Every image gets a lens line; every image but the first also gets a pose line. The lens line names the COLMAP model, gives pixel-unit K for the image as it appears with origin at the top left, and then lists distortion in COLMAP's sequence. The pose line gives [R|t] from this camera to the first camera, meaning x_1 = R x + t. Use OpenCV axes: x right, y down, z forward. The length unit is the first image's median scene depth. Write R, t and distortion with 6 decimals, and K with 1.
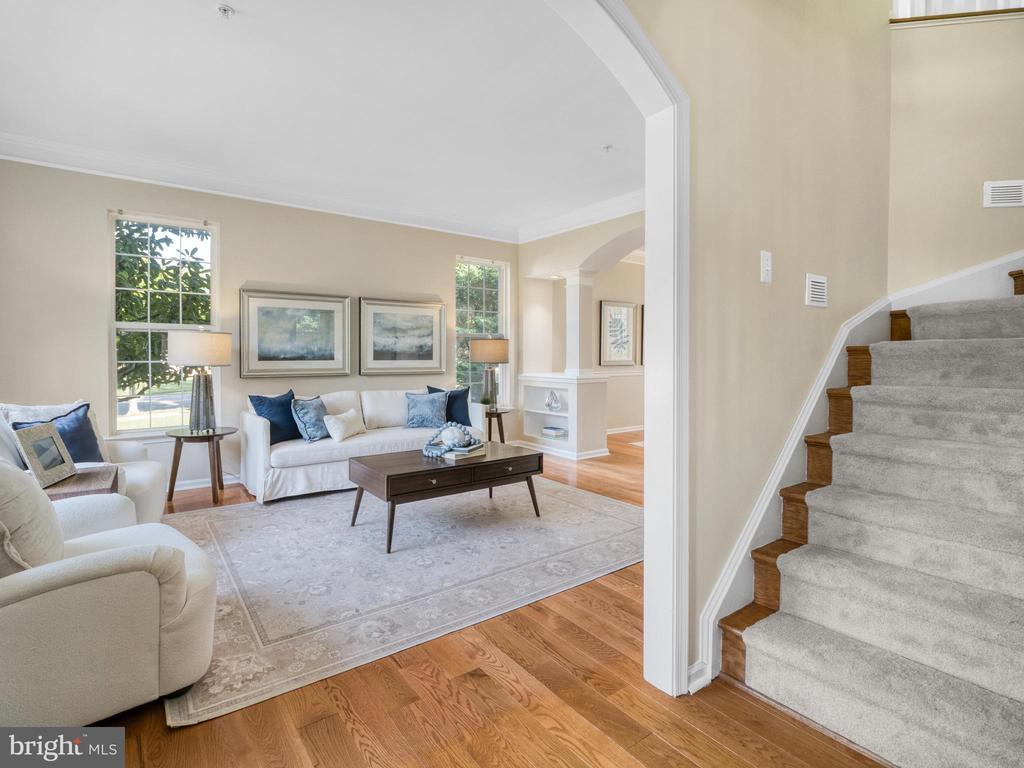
lens RADIAL K [[510.3, 0, 482.1], [0, 510.3, 360.5], [0, 0, 1]] dist [-0.010208, -0.000355]
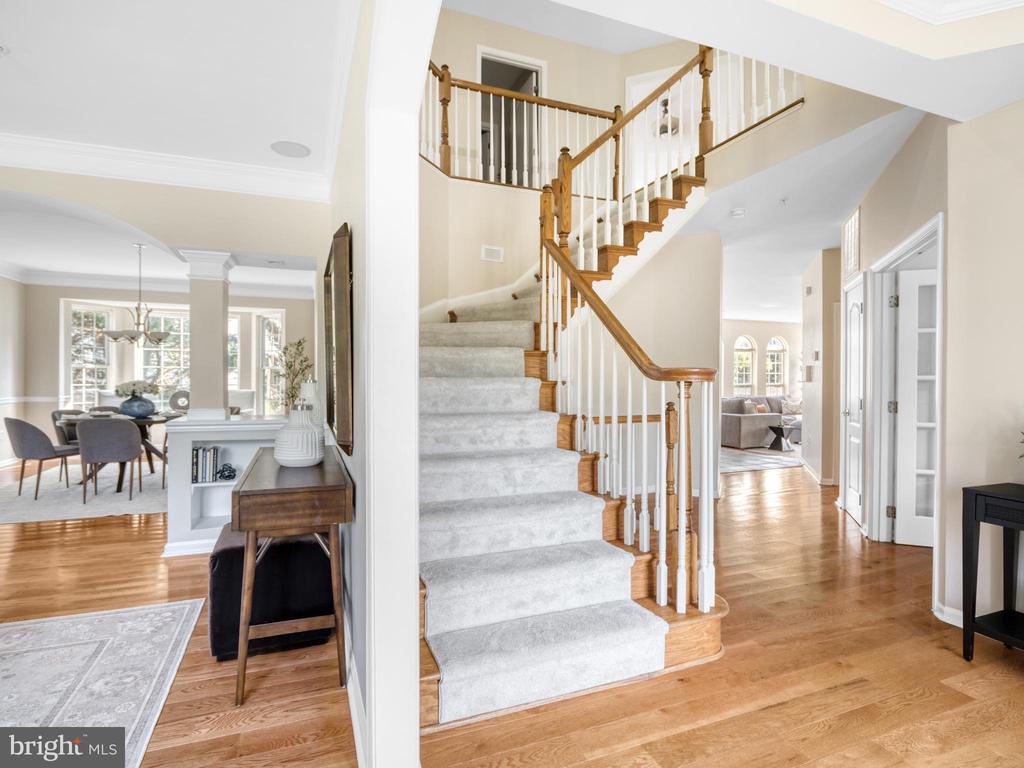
lens RADIAL K [[496.4, 0, 512.0], [0, 496.4, 384.0], [0, 0, 1]] dist [-0.006108, -0.001018]
pose [[0.245984, -0.011306, 0.969208, -0.328722], [0.008699, 0.999917, 0.009457, -0.036168], [-0.969235, 0.006105, 0.246062, 0.518480]]
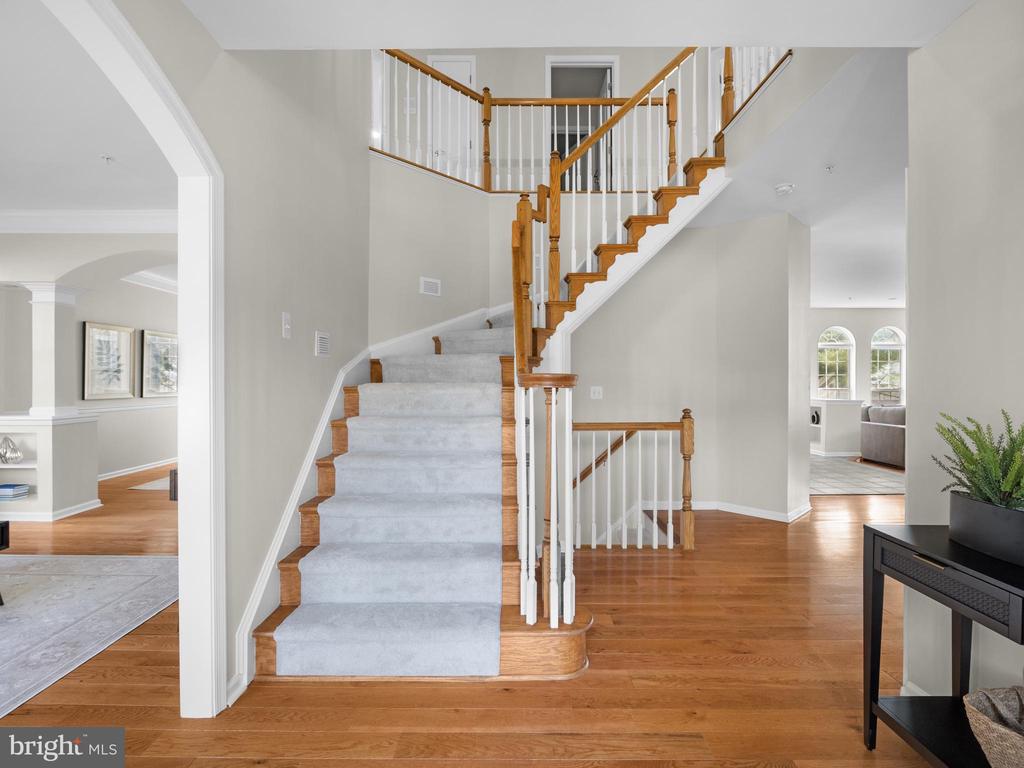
lens RADIAL K [[496.4, 0, 512.0], [0, 496.4, 384.0], [0, 0, 1]] dist [-0.006108, -0.001018]
pose [[0.575320, -0.005897, 0.817907, -0.094444], [0.010257, 0.999947, -0.000005, -0.036470], [-0.817864, 0.008392, 0.575350, -0.112550]]
